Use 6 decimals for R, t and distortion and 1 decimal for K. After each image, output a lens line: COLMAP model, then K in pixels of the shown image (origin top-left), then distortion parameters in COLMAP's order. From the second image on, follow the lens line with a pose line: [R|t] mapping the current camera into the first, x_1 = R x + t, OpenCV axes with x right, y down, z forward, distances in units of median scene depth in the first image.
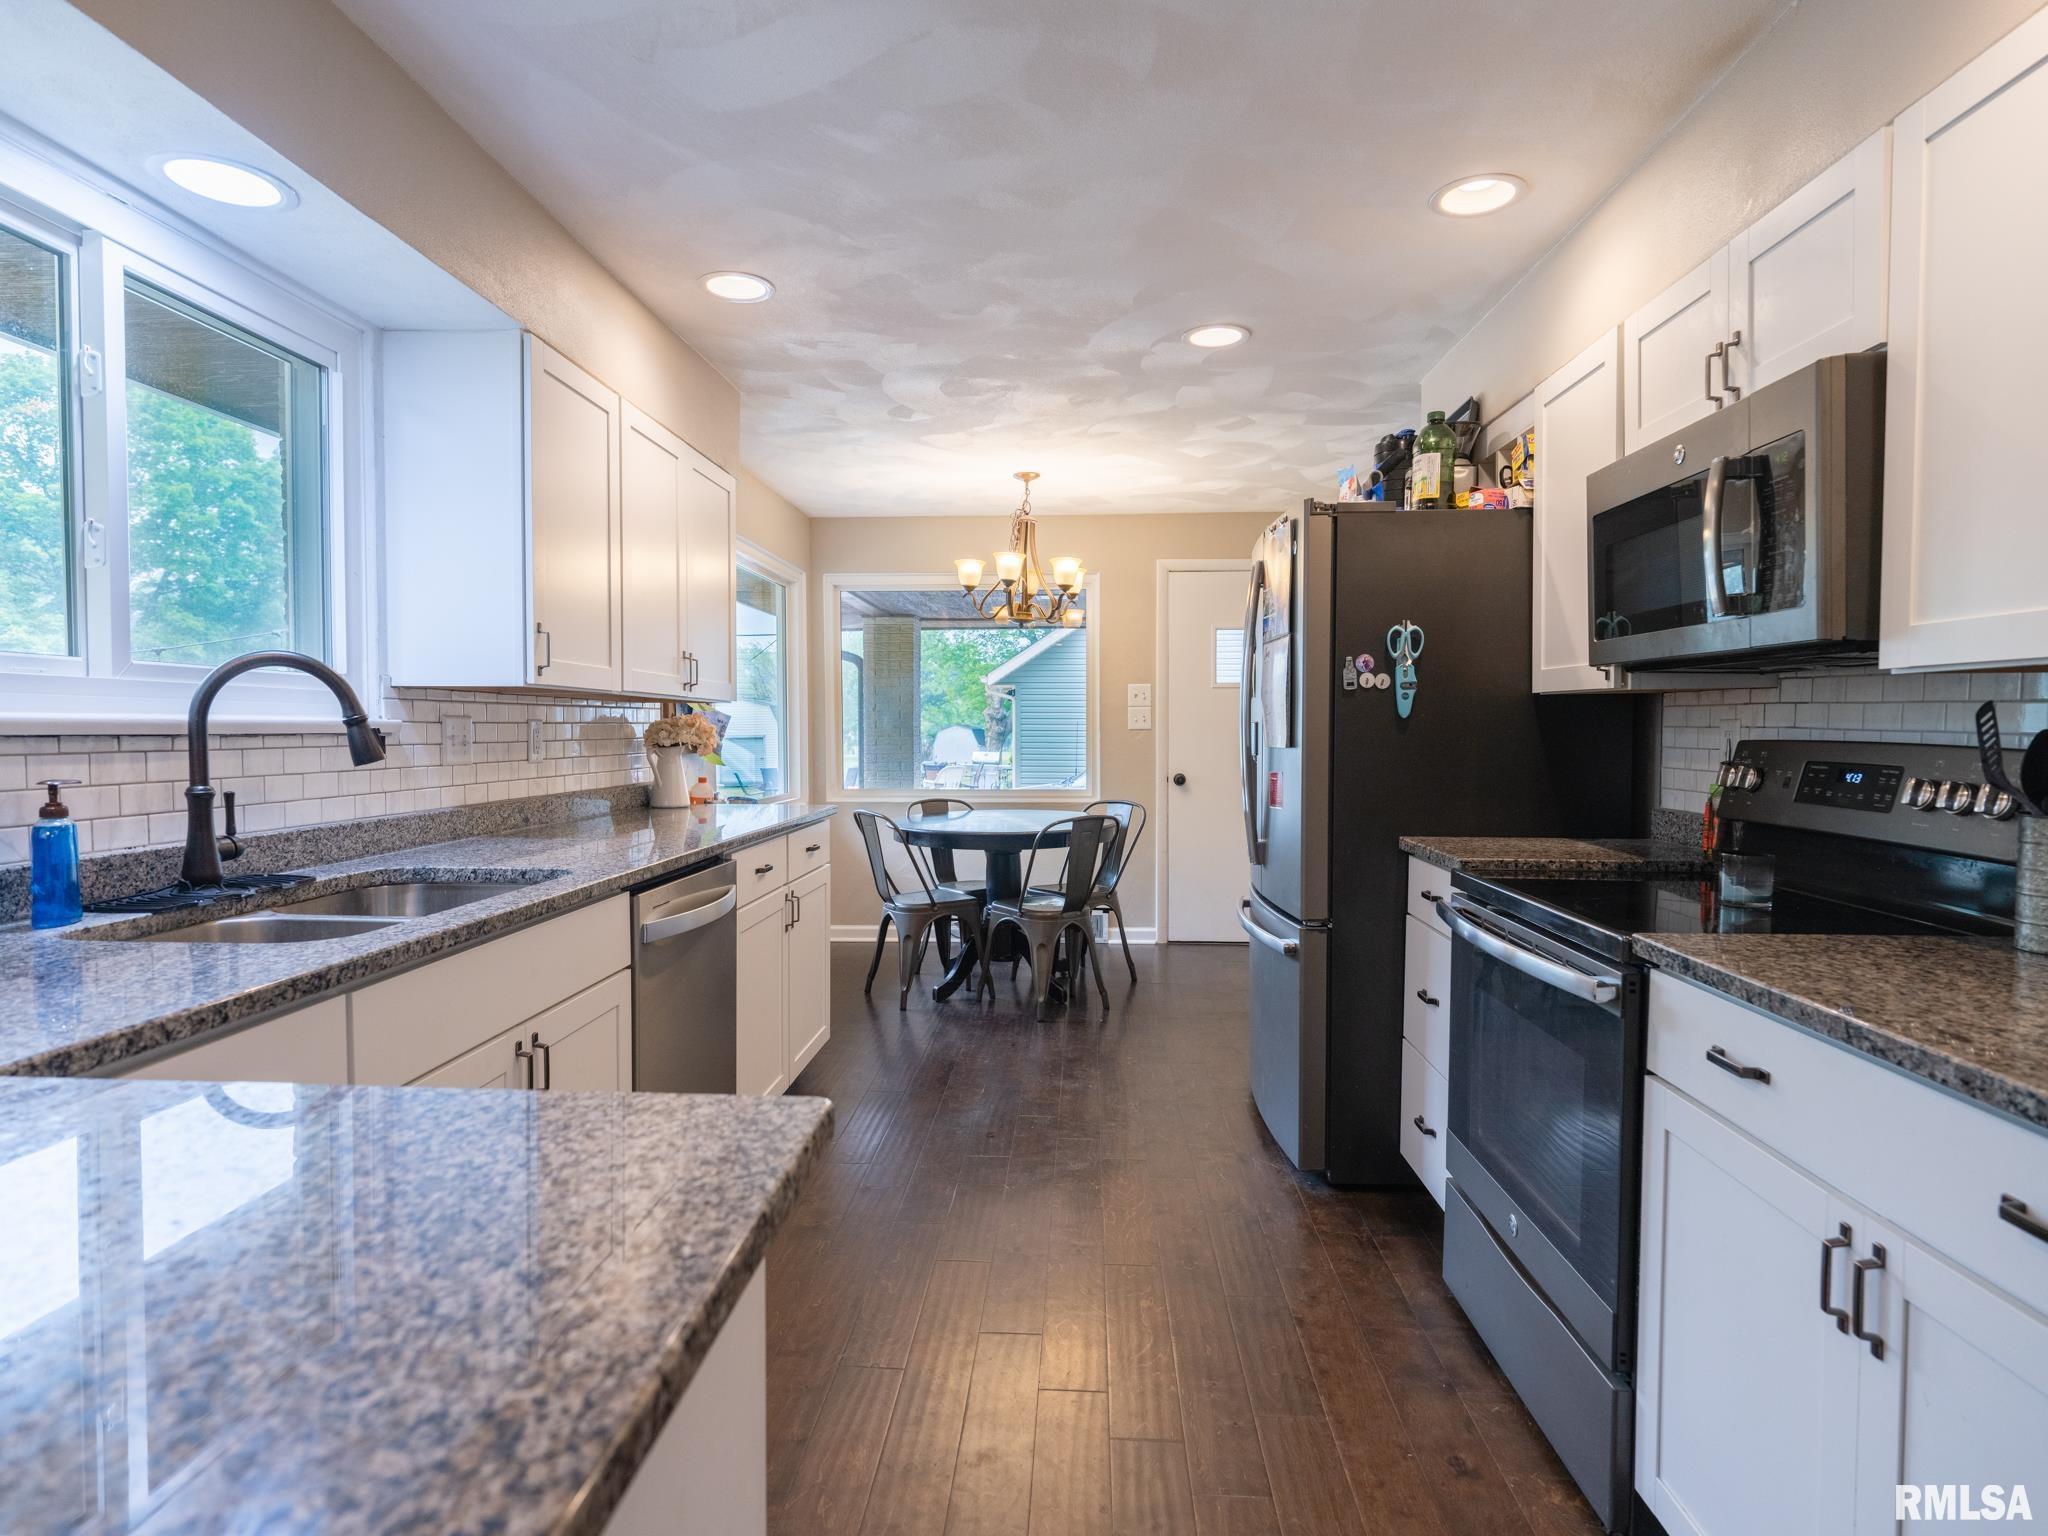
lens RADIAL K [[1116.8, 0, 1027.8], [0, 1116.8, 763.0], [0, 0, 1]] dist [0.006480, -0.004500]
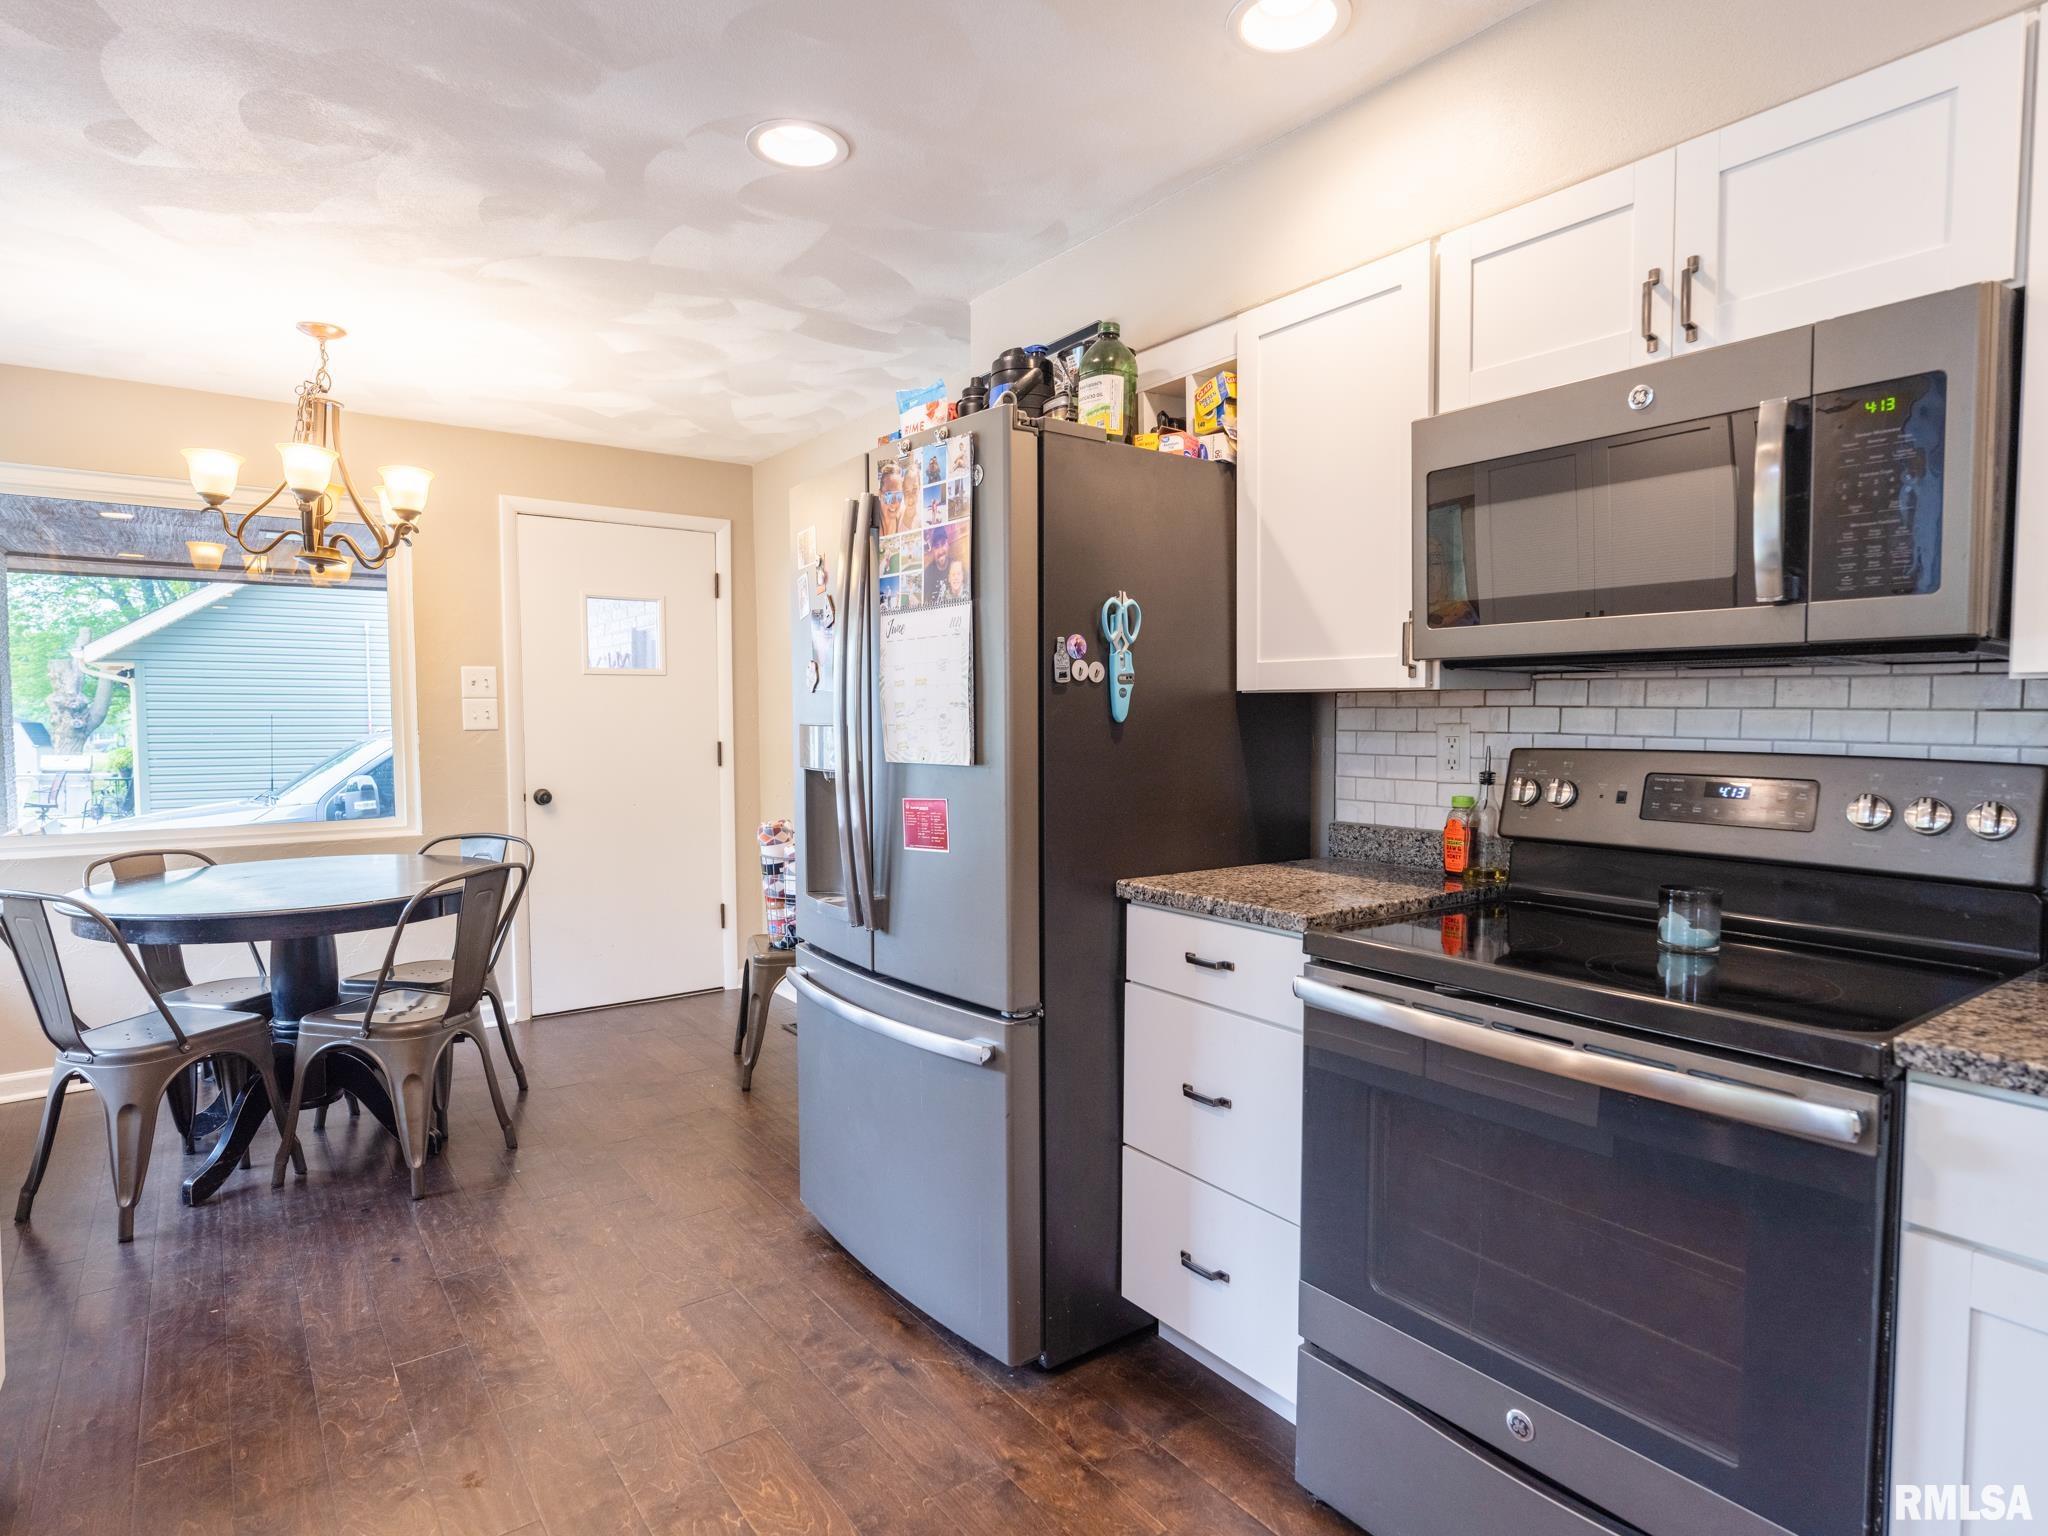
lens RADIAL K [[1116.8, 0, 1019.5], [0, 1116.8, 767.4], [0, 0, 1]] dist [0.006480, -0.004500]
pose [[0.768208, -0.031055, 0.639447, -0.162216], [0.022961, 0.999517, 0.020958, -0.022535], [-0.639789, -0.001417, 0.768550, 0.392103]]
